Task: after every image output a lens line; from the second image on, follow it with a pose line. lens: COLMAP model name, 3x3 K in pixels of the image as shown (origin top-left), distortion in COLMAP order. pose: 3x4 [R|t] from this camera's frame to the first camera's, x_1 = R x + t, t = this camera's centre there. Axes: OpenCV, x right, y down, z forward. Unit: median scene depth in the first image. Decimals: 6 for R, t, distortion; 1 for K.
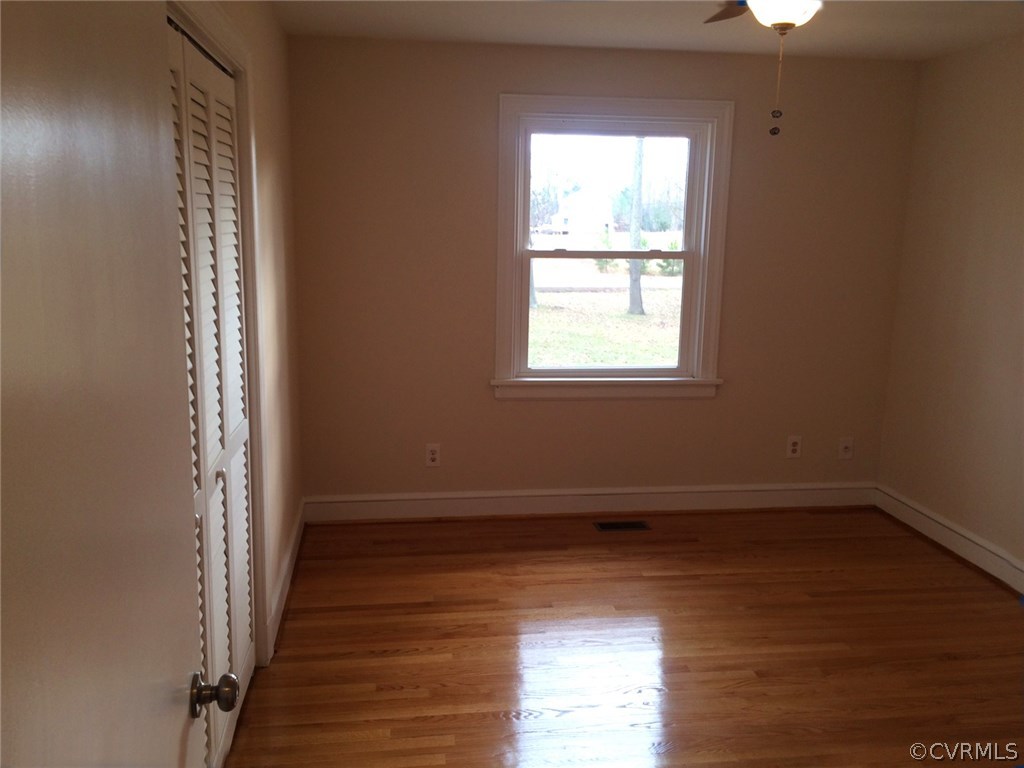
lens RADIAL K [[885.6, 0, 512.0], [0, 885.6, 384.0], [0, 0, 1]] dist [0.105338, -0.105880]
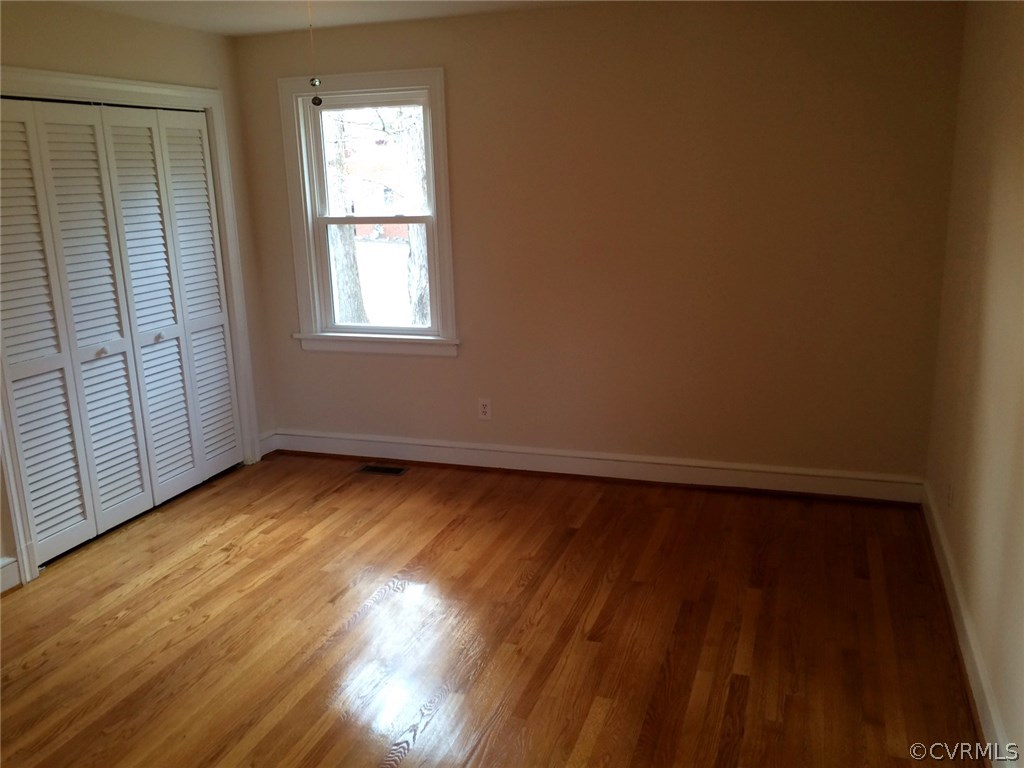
lens RADIAL K [[885.6, 0, 512.0], [0, 885.6, 384.0], [0, 0, 1]] dist [0.105338, -0.105880]
pose [[0.884875, 0.060871, -0.461834, 0.755924], [-0.042464, 0.997838, 0.050155, -0.008874], [0.463888, -0.024769, 0.885547, 0.117128]]
